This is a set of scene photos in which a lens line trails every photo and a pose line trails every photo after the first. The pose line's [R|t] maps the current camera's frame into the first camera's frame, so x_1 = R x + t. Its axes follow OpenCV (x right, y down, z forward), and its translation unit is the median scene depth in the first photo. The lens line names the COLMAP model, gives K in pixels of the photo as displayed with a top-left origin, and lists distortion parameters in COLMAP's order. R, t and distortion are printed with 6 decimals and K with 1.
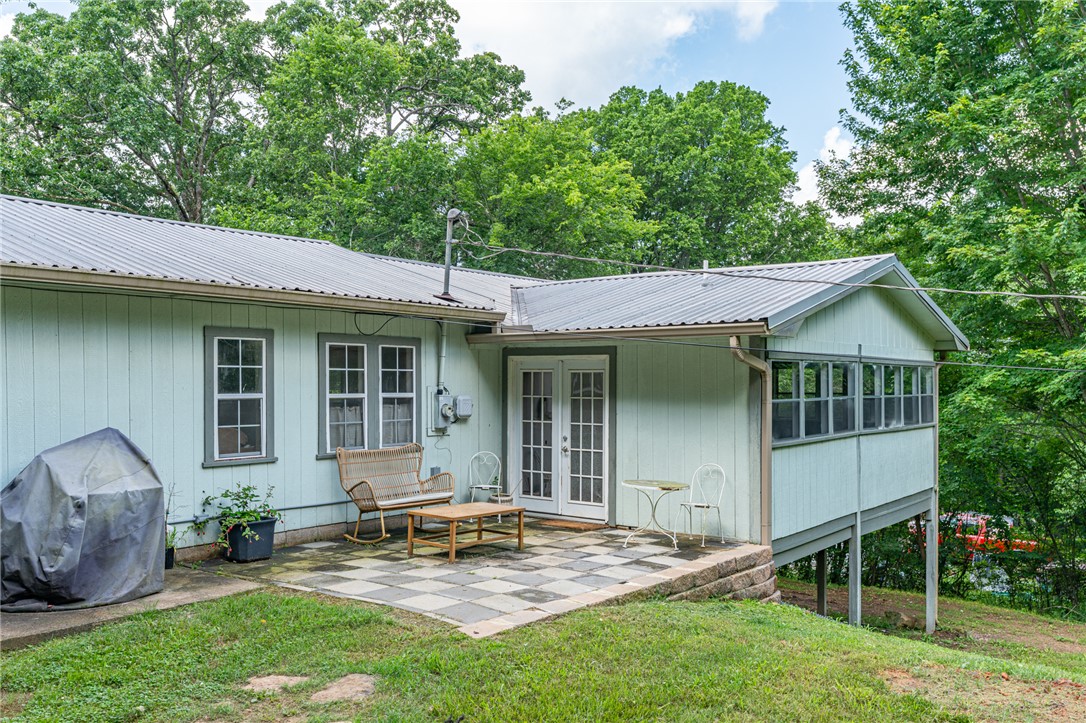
lens RADIAL K [[944.0, 0, 543.0], [0, 944.0, 361.5], [0, 0, 1]] dist [0.004124, 0.008767]
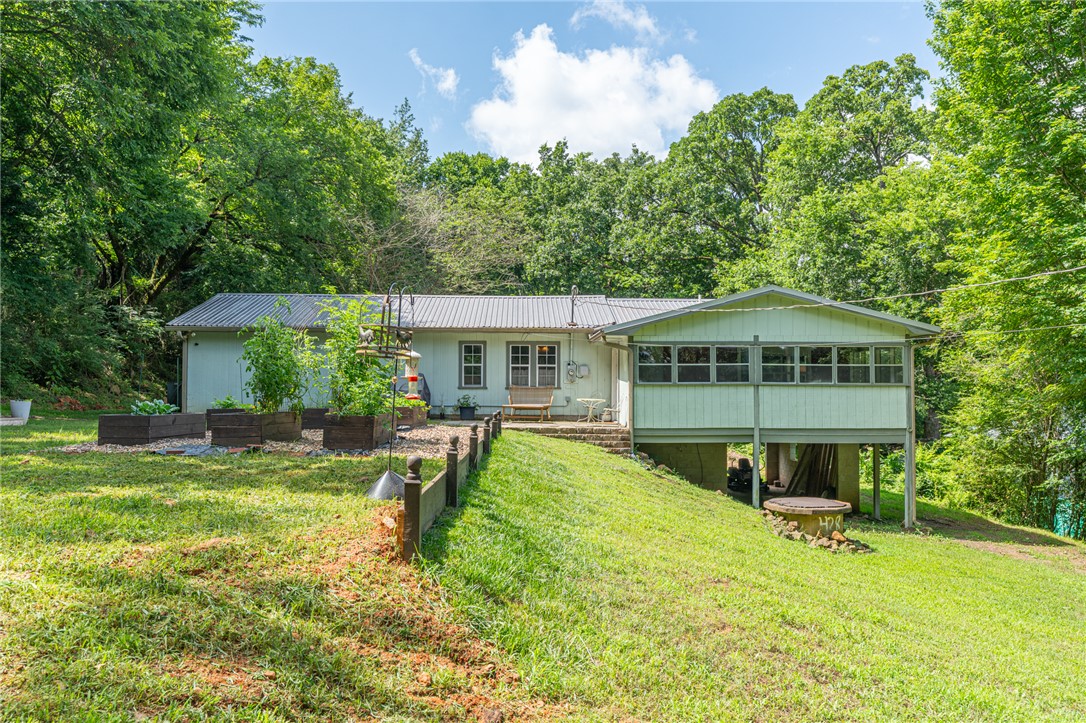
lens RADIAL K [[944.0, 0, 543.0], [0, 944.0, 361.5], [0, 0, 1]] dist [0.004124, 0.008767]
pose [[0.617381, -0.019203, -0.786430, 1.737686], [0.016460, 0.999798, -0.011491, 0.052561], [0.786492, -0.005850, 0.617573, -0.506218]]
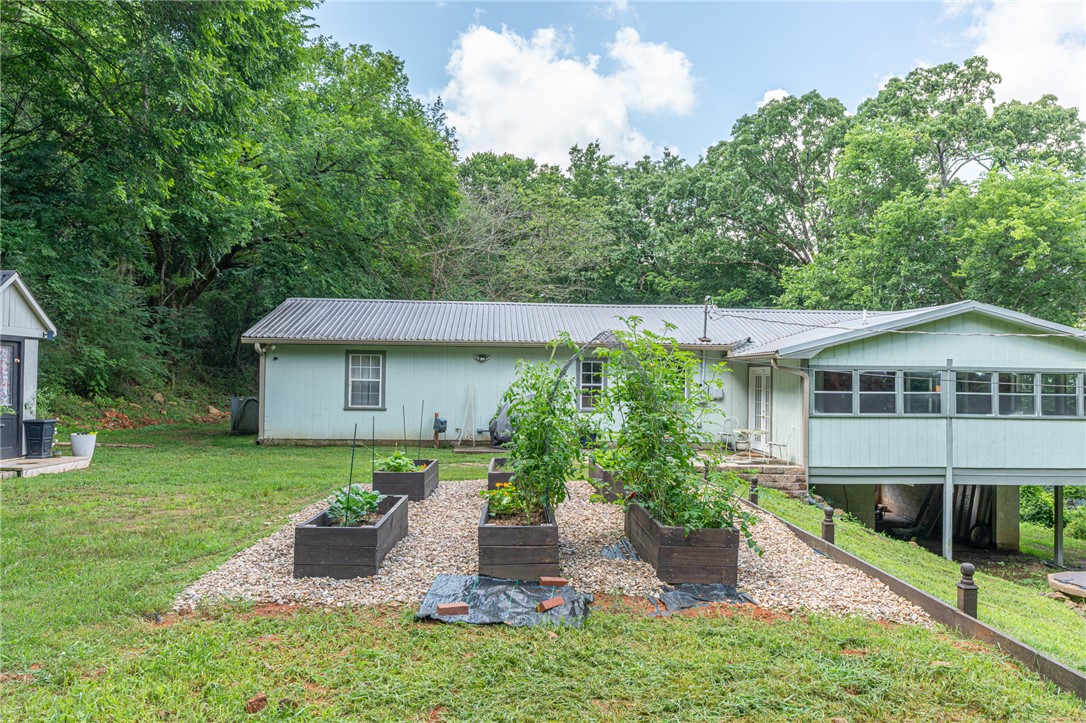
lens RADIAL K [[861.0, 0, 543.0], [0, 861.0, 361.5], [0, 0, 1]] dist [0.012770, 0.002628]
pose [[0.646541, -0.003517, -0.762871, 1.139955], [0.006755, 0.999977, 0.001115, -0.024585], [0.762849, -0.005874, 0.646550, -0.497421]]
